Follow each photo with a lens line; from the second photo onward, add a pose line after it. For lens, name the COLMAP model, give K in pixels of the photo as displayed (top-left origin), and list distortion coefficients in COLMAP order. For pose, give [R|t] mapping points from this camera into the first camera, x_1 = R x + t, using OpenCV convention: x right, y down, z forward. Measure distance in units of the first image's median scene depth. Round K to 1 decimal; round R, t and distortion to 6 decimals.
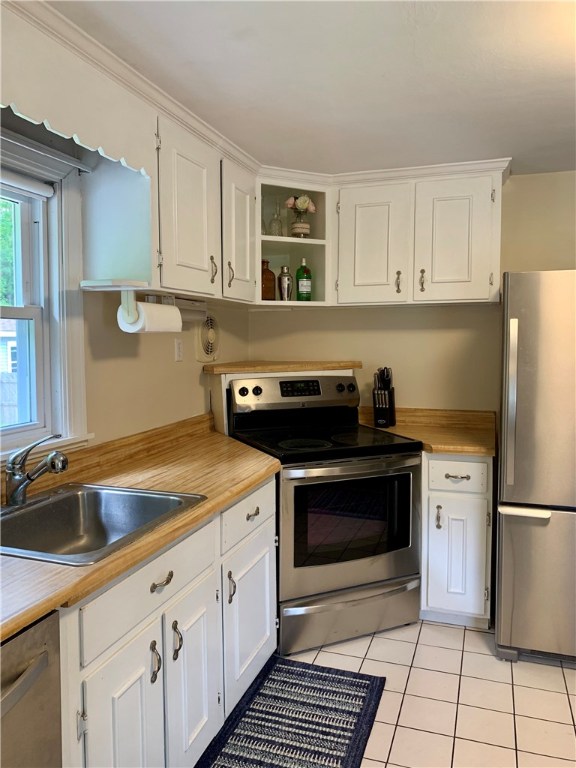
lens RADIAL K [[591.8, 0, 288.4], [0, 591.8, 379.4], [0, 0, 1]] dist [0.050635, -0.051332]
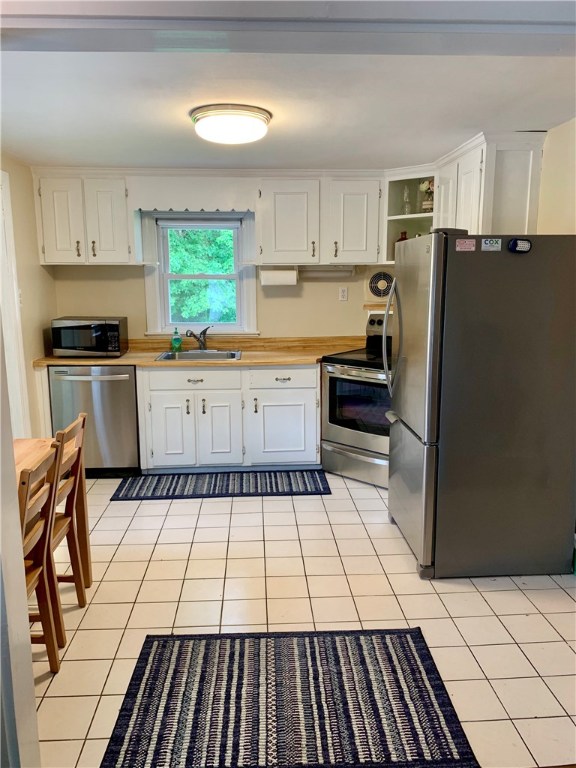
lens RADIAL K [[581.6, 0, 296.4], [0, 581.6, 383.7], [0, 0, 1]] dist [0.053629, -0.117271]
pose [[0.378442, 0.157145, -0.912188, 1.257639], [-0.062566, 0.987572, 0.144174, -0.026774], [0.923508, 0.002510, 0.383571, 0.226144]]
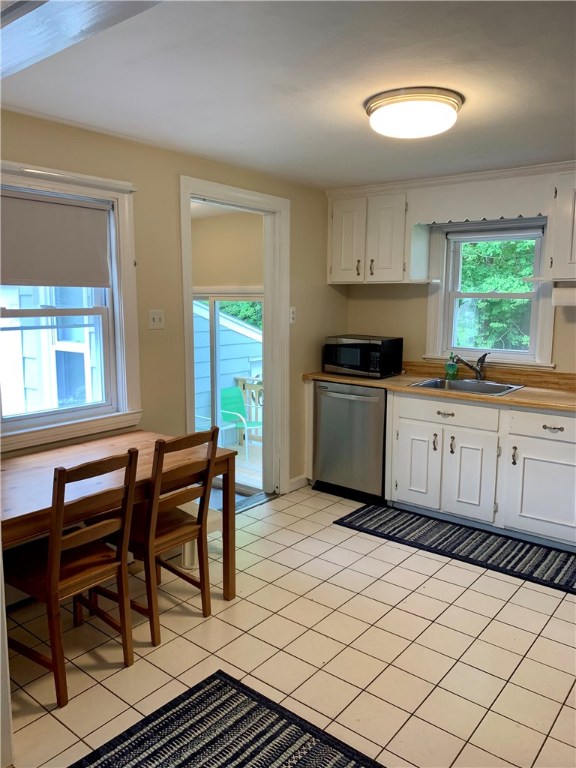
lens RADIAL K [[591.8, 0, 288.4], [0, 591.8, 379.4], [0, 0, 1]] dist [0.050635, -0.051332]
pose [[-0.346526, 0.123843, -0.929829, 1.152382], [-0.076470, 0.984218, 0.159585, -0.061842], [0.934918, 0.126404, -0.331587, 0.632951]]
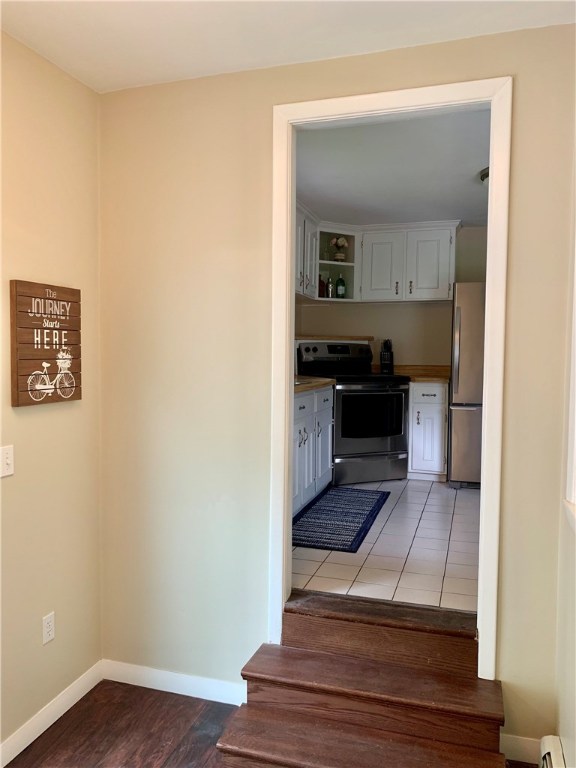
lens RADIAL K [[591.8, 0, 288.4], [0, 591.8, 379.4], [0, 0, 1]] dist [0.050635, -0.051332]
pose [[0.999592, 0.013571, 0.025135, -0.173821], [-0.012896, 0.999557, -0.026830, 0.155023], [-0.025488, 0.026495, 0.999324, -0.727166]]
